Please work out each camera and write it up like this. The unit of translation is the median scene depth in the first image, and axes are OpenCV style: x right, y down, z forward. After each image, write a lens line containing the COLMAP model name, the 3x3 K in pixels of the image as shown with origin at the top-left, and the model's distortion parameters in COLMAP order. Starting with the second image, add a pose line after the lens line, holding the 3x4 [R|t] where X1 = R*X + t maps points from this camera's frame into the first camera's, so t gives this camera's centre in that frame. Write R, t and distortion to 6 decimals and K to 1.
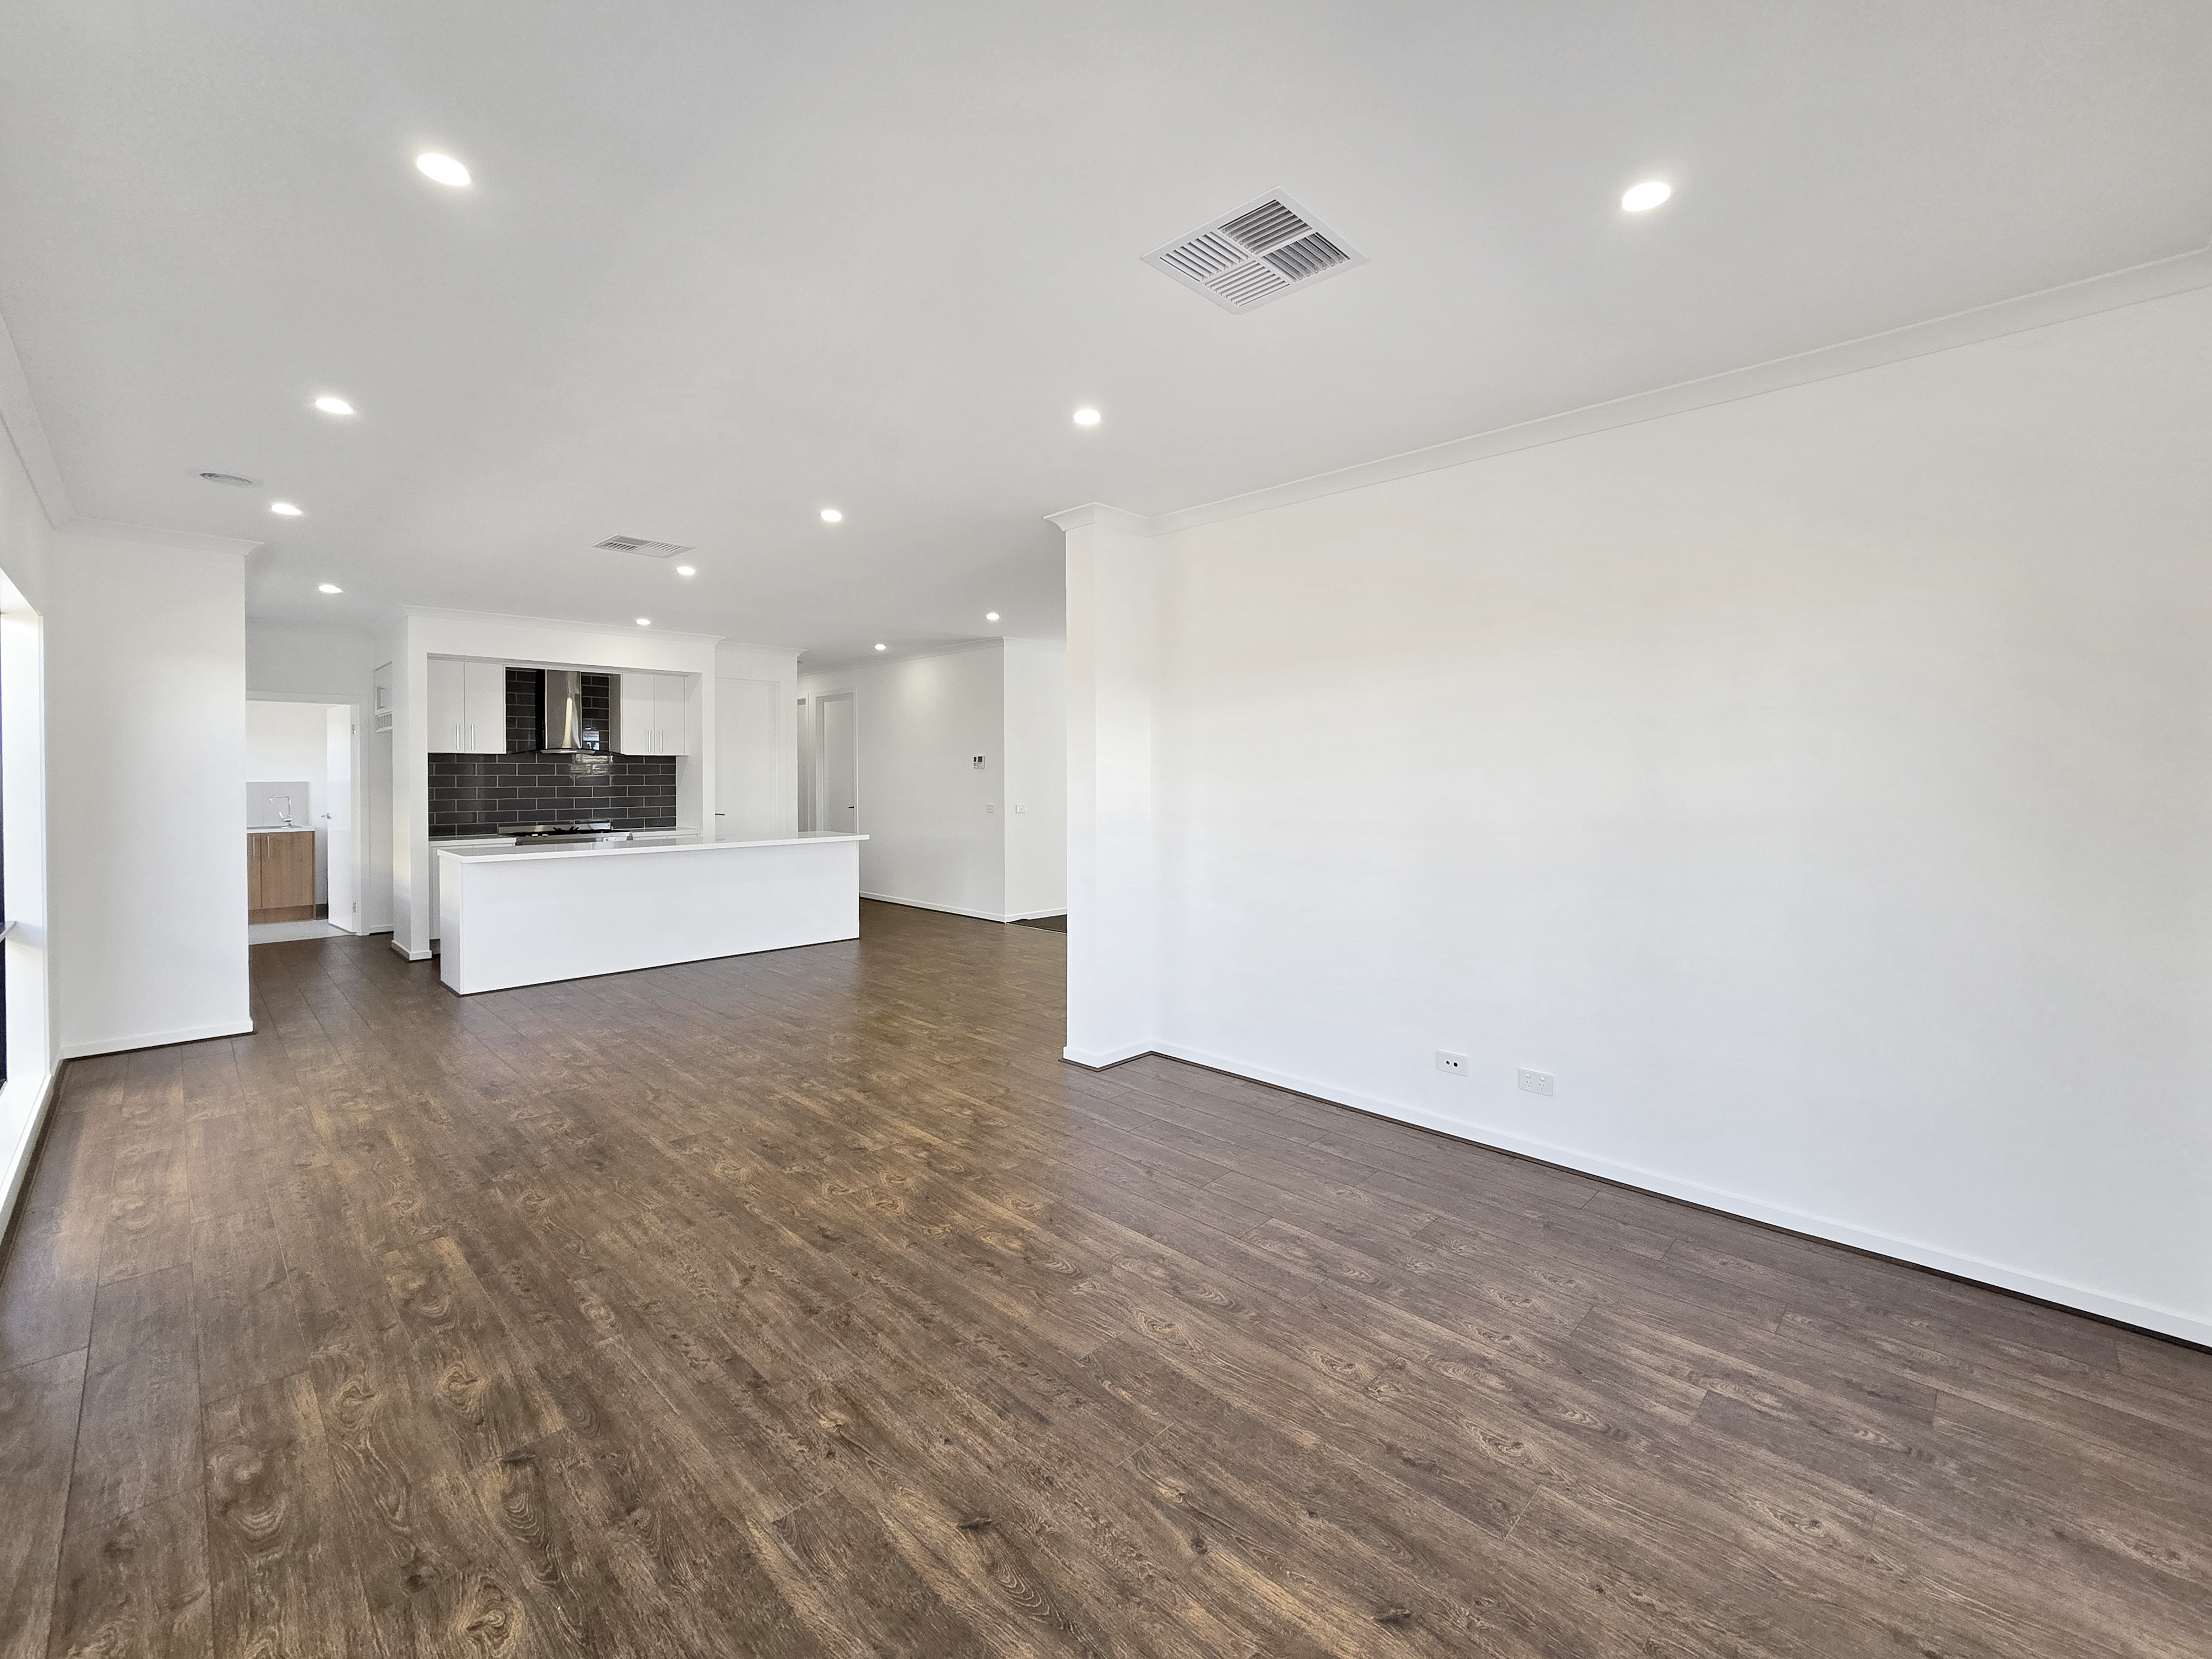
lens RADIAL K [[940.3, 0, 1075.9], [0, 940.3, 774.3], [0, 0, 1]] dist [-0.002853, 0.001764]
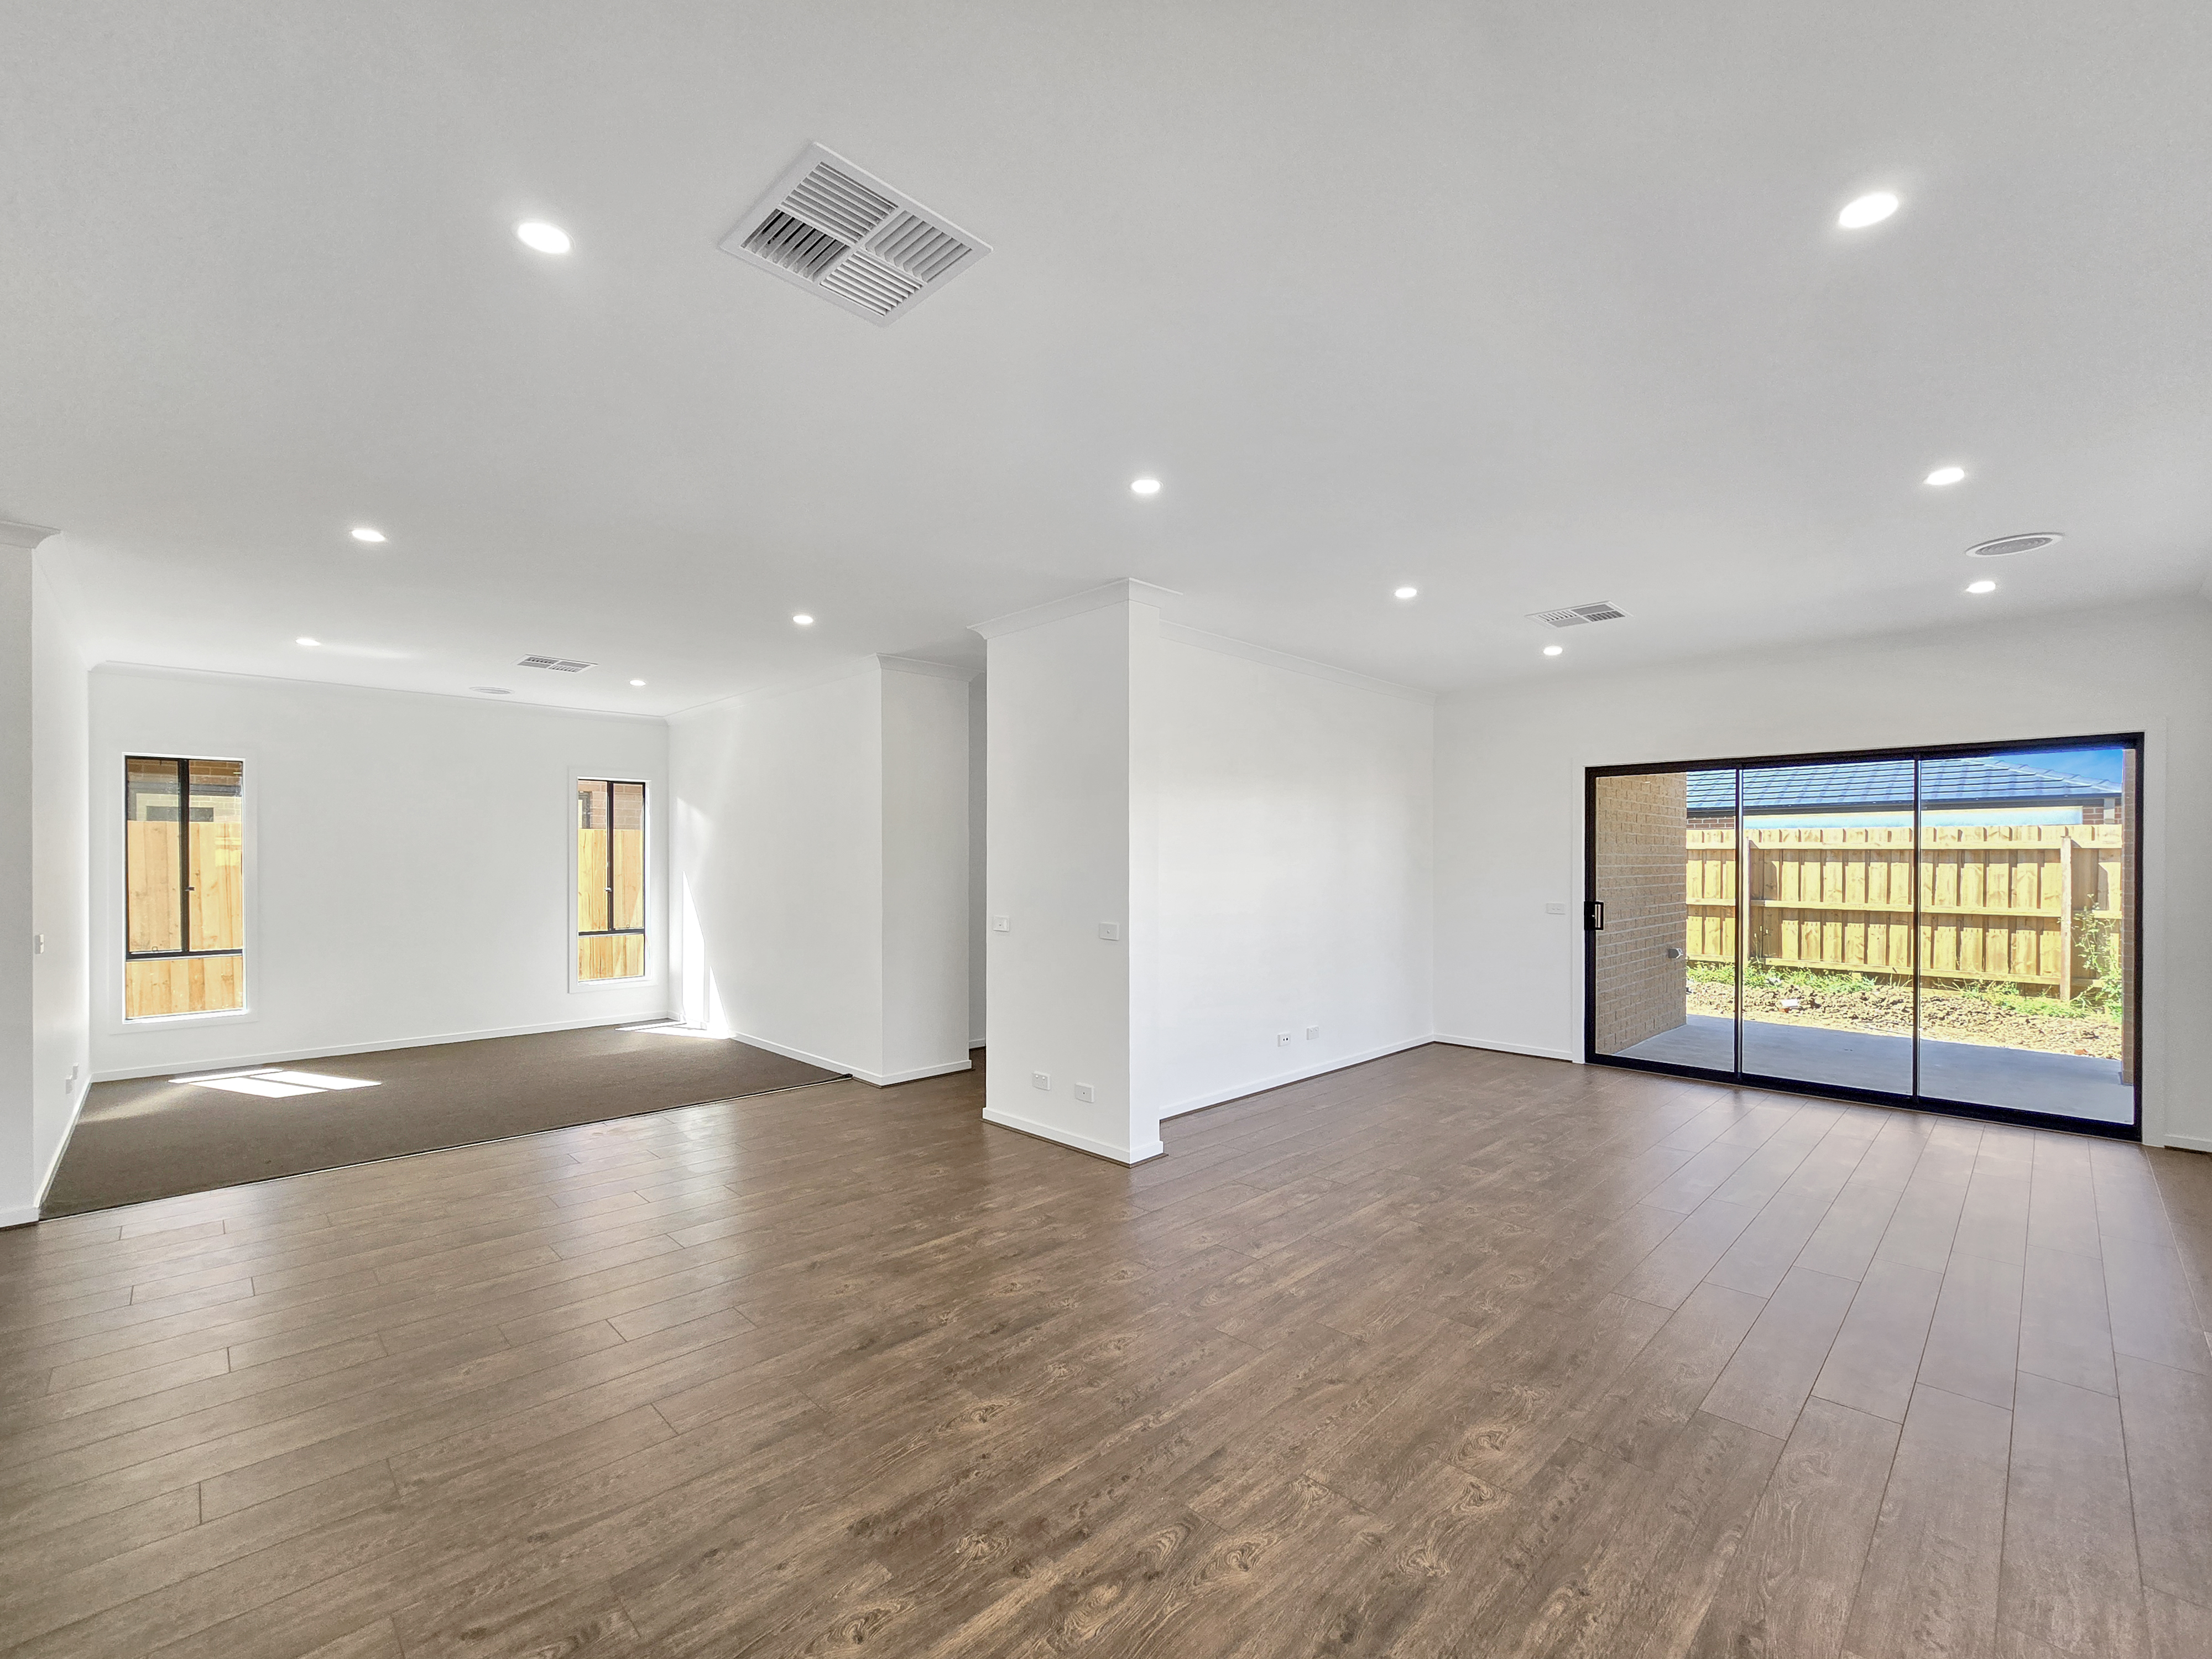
lens RADIAL K [[940.3, 0, 1105.6], [0, 940.3, 852.2], [0, 0, 1]] dist [-0.002853, 0.001764]
pose [[-0.007367, 0.007196, 0.999947, -1.202787], [-0.002119, 0.999972, -0.007212, -0.003097], [-0.999971, -0.002172, -0.007351, 1.298797]]
